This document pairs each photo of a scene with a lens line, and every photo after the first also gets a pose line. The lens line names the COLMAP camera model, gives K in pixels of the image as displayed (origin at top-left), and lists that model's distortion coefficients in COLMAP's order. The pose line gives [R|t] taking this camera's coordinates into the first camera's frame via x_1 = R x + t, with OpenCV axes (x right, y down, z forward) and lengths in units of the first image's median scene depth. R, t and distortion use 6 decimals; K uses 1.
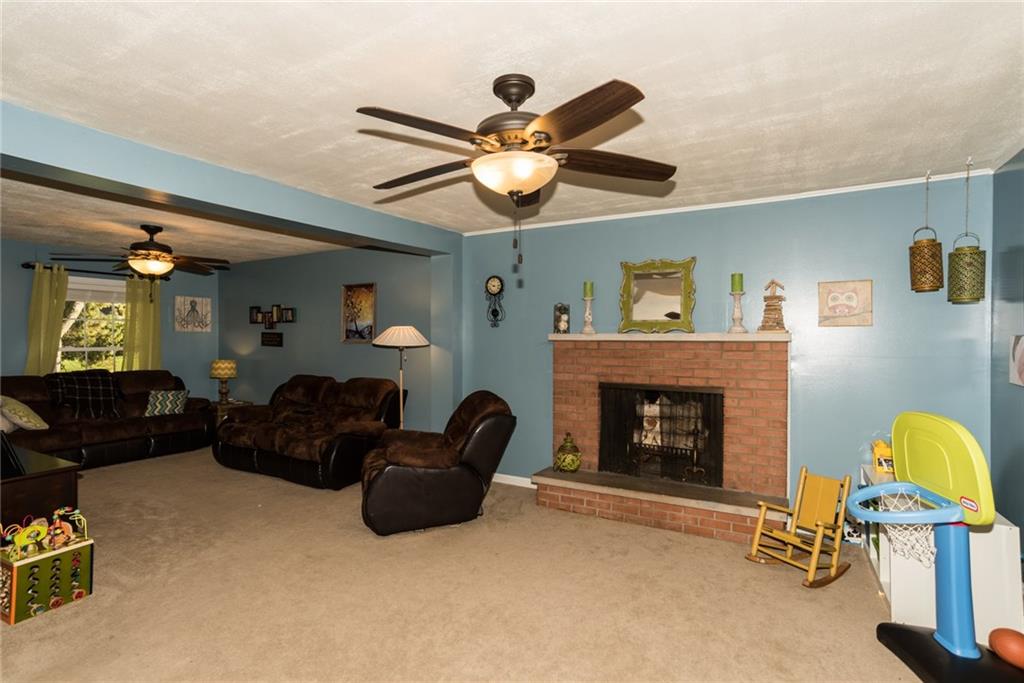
lens RADIAL K [[507.0, 0, 506.5], [0, 507.0, 343.9], [0, 0, 1]] dist [-0.063362, 0.053547]
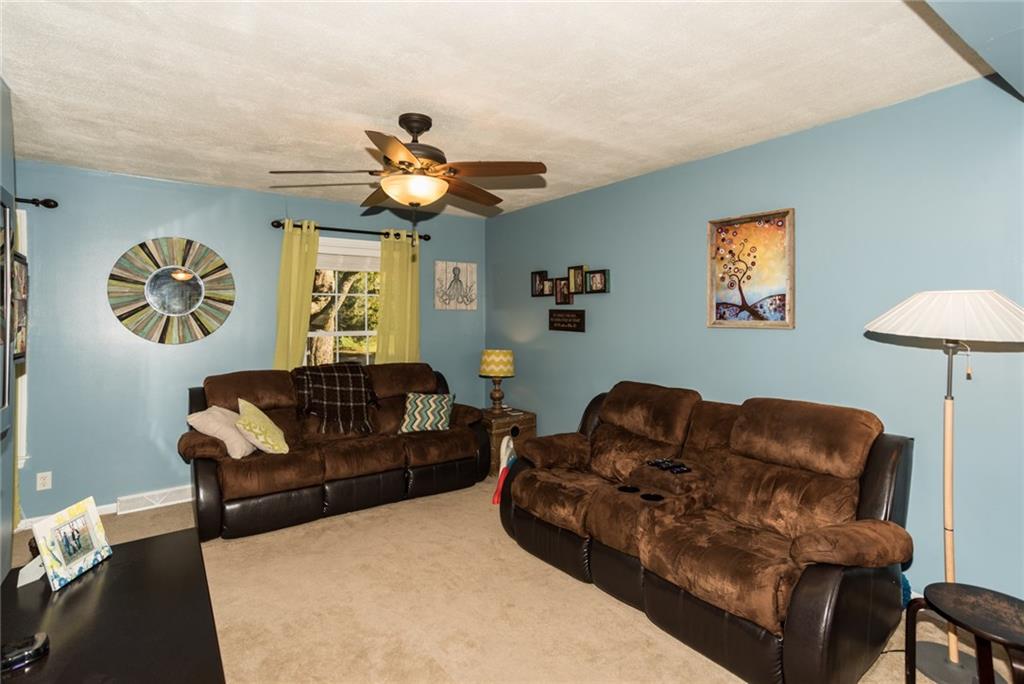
lens RADIAL K [[509.6, 0, 496.2], [0, 509.6, 307.2], [0, 0, 1]] dist [-0.000554, 0.000567]
pose [[0.907482, -0.011580, -0.419931, -0.300050], [-0.000580, 0.999584, -0.028819, -0.007588], [0.420090, 0.026396, 0.907098, 0.397876]]
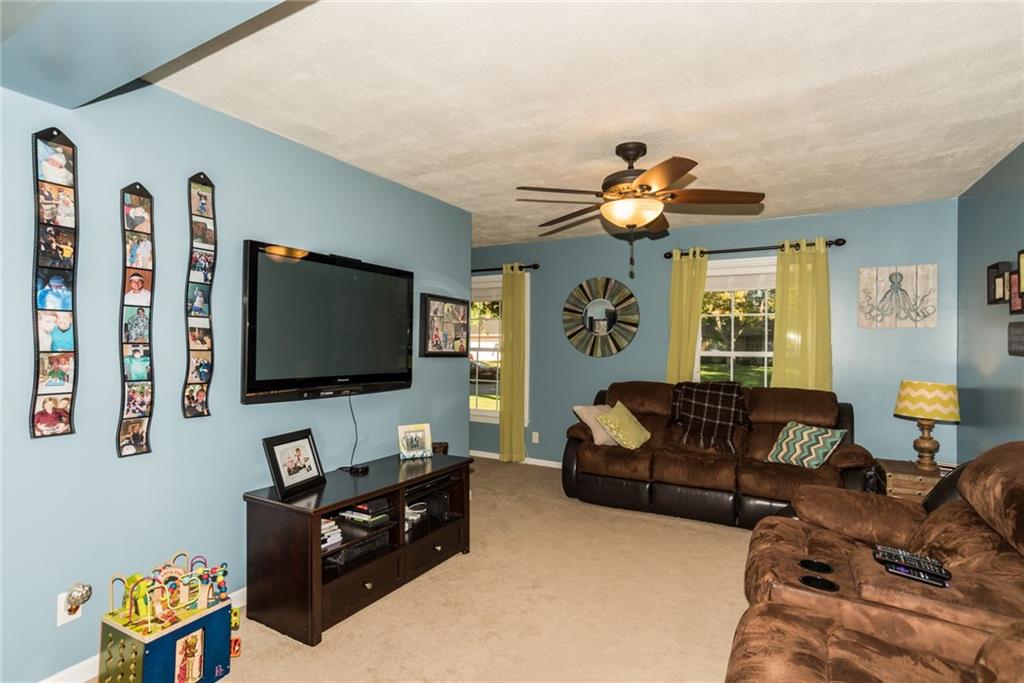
lens RADIAL K [[507.0, 0, 506.5], [0, 507.0, 343.9], [0, 0, 1]] dist [-0.063362, 0.053547]
pose [[0.006172, -0.004966, -0.999969, -0.082225], [-0.020216, 0.999783, -0.005090, 0.005764], [0.999777, 0.020247, 0.006070, 0.644514]]
